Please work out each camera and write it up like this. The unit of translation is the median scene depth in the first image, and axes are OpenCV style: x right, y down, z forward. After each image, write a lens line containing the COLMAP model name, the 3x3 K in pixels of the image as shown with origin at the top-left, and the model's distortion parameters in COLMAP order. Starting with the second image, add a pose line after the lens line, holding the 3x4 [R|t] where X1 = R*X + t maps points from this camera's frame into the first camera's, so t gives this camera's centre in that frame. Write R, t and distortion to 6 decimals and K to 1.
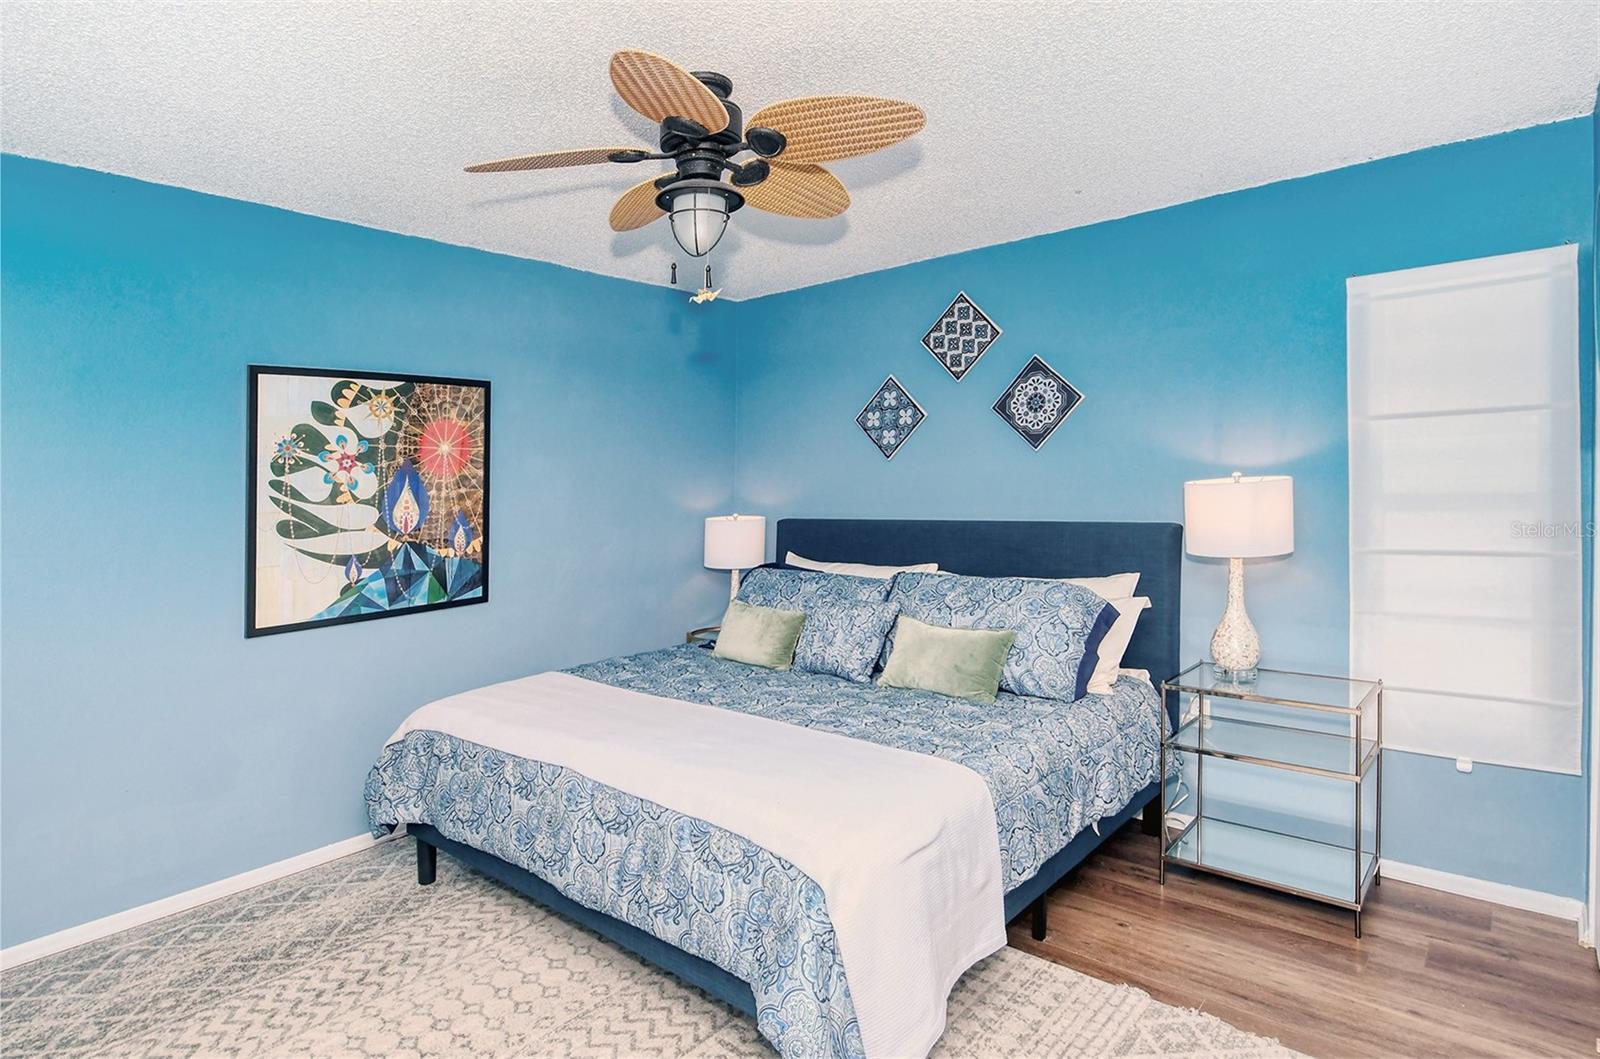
lens RADIAL K [[863.0, 0, 800.3], [0, 863.0, 498.8], [0, 0, 1]] dist [0.003272, -0.000067]
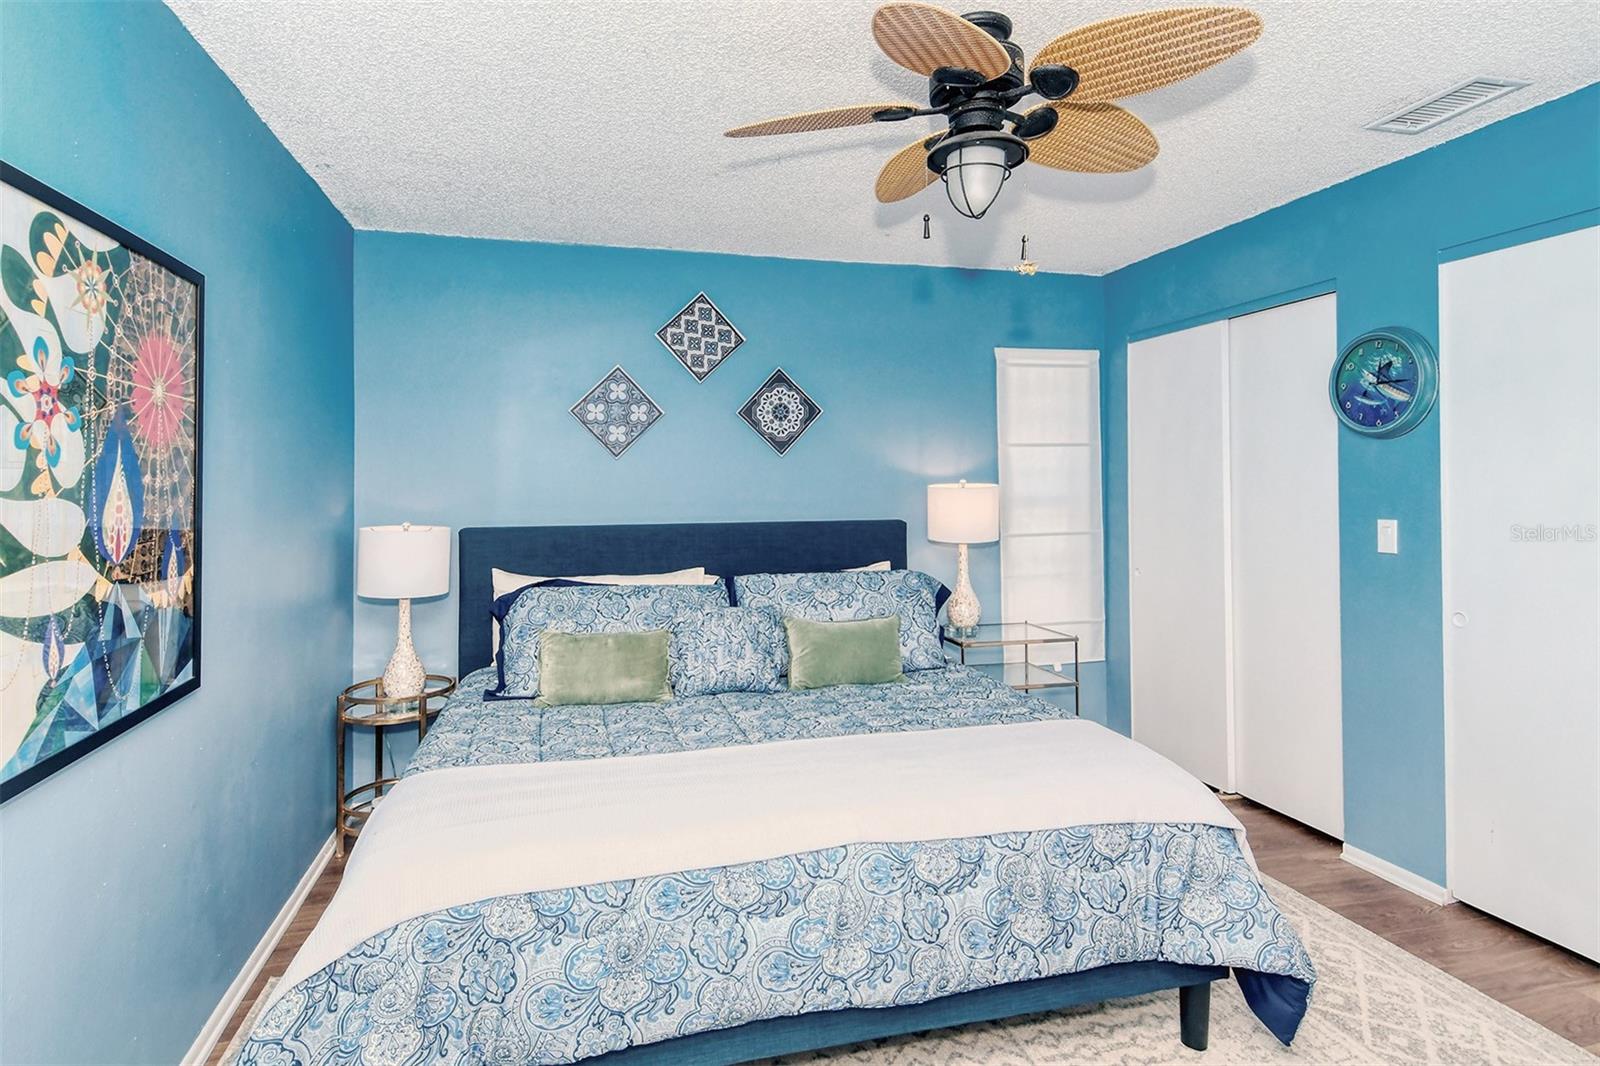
lens RADIAL K [[837.8, 0, 796.9], [0, 837.8, 512.6], [0, 0, 1]] dist [0.000758, -0.000765]
pose [[0.557338, -0.004685, 0.830273, -0.578178], [0.008787, 0.999961, -0.000256, 0.014388], [-0.830239, 0.007438, 0.557357, 0.396804]]
